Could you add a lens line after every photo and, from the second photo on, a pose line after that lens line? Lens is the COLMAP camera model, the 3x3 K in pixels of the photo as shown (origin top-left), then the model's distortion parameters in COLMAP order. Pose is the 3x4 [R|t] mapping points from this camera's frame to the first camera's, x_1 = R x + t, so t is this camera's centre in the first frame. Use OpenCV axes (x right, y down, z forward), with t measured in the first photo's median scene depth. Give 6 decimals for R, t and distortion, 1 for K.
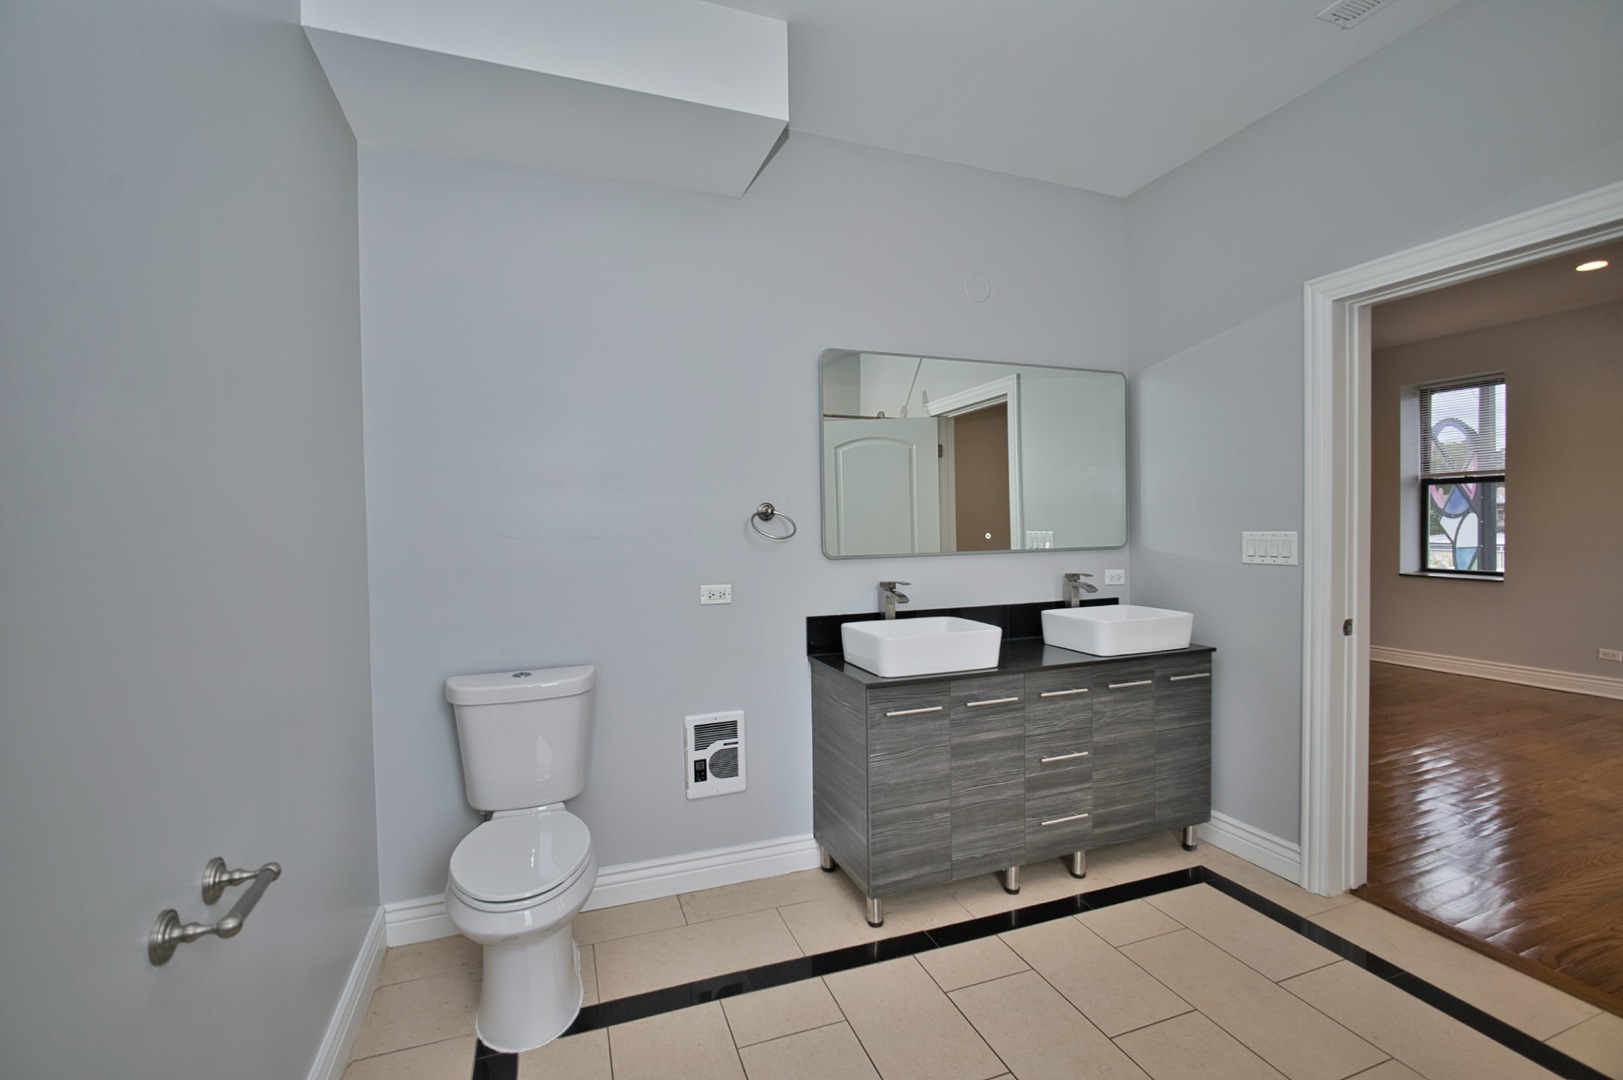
lens RADIAL K [[707.6, 0, 810.6], [0, 707.6, 536.7], [0, 0, 1]] dist [-0.024185, 0.007405]
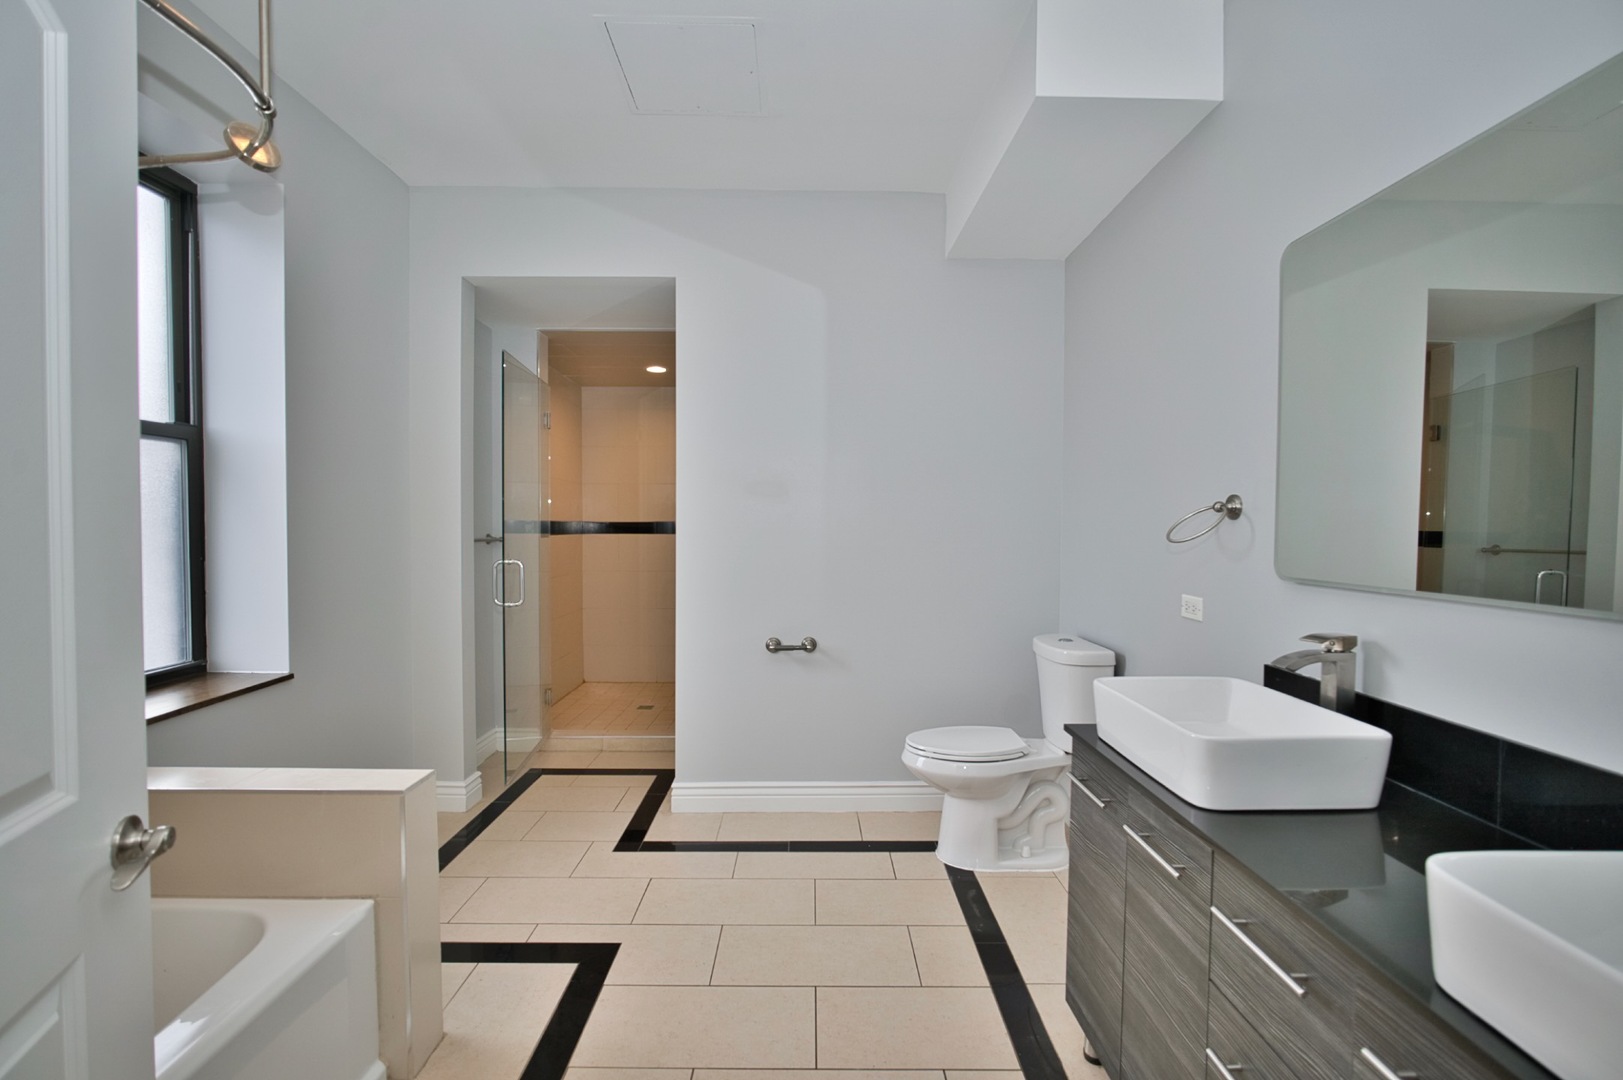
lens RADIAL K [[707.6, 0, 810.6], [0, 707.6, 536.7], [0, 0, 1]] dist [-0.024185, 0.007405]
pose [[-0.334605, 0.026737, -0.941979, 0.785333], [-0.015721, 0.999300, 0.033948, -0.022523], [0.942227, 0.026168, -0.333950, 0.843939]]
